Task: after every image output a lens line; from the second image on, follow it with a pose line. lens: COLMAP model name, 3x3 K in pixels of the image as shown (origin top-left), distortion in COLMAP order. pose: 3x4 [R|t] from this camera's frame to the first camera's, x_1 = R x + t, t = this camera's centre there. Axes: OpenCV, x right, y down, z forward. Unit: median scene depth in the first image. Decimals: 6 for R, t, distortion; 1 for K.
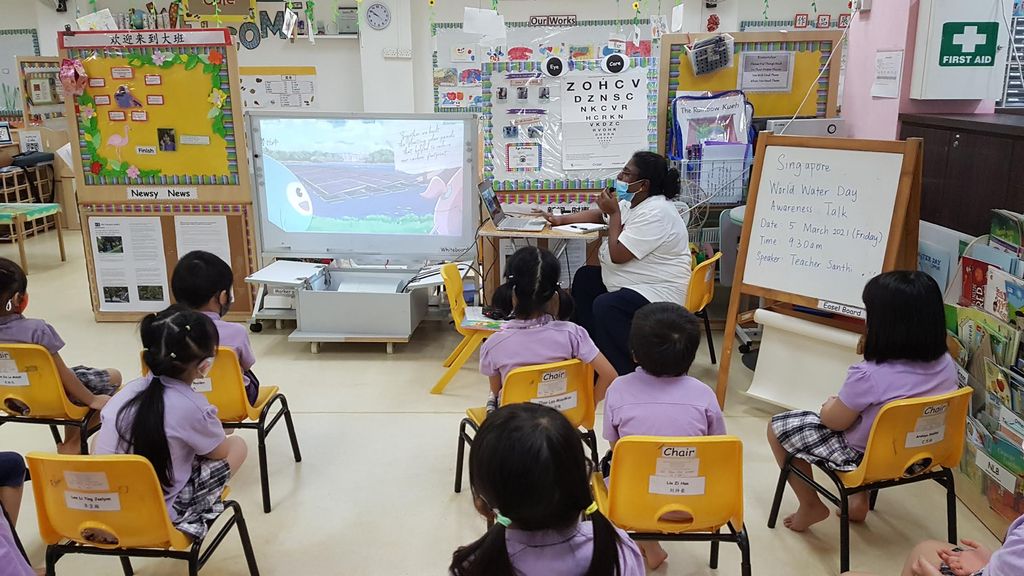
lens RADIAL K [[773.1, 0, 503.5], [0, 773.1, 263.6], [0, 0, 1]] dist [0.086325, -0.022500]
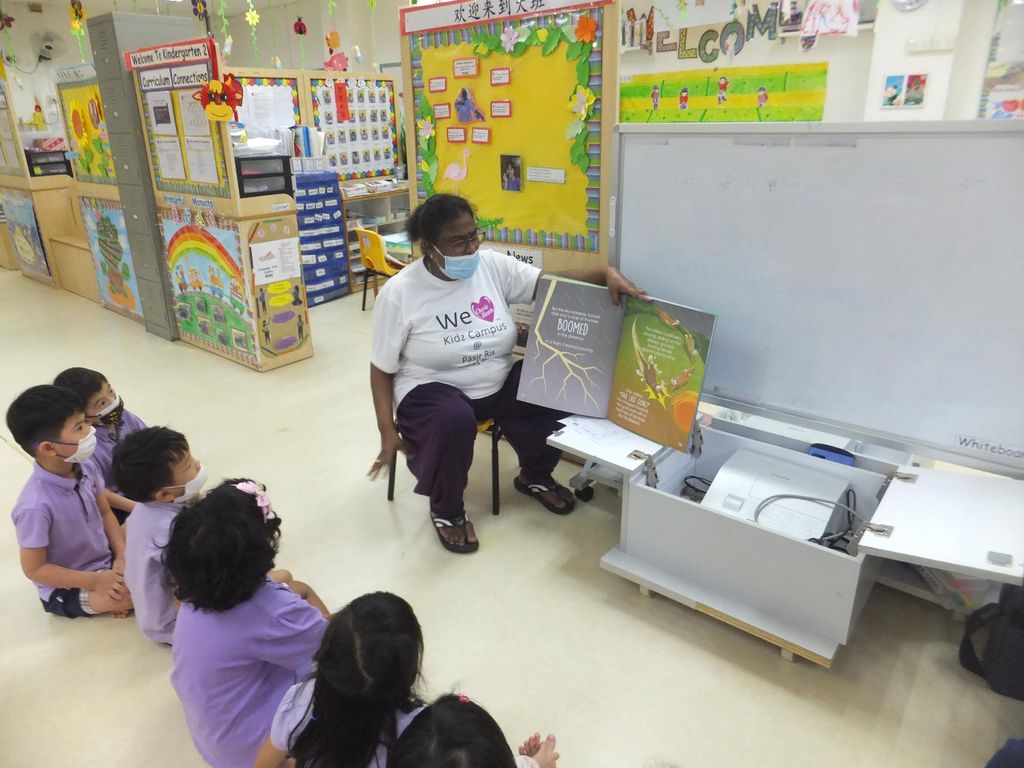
lens RADIAL K [[655.9, 0, 518.5], [0, 655.9, 374.5], [0, 0, 1]] dist [-0.007204, 0.013044]
pose [[0.805929, 0.210292, -0.553403, -0.089050], [-0.120669, 0.973512, 0.194200, -0.103662], [0.579583, -0.089733, 0.809958, 0.561356]]
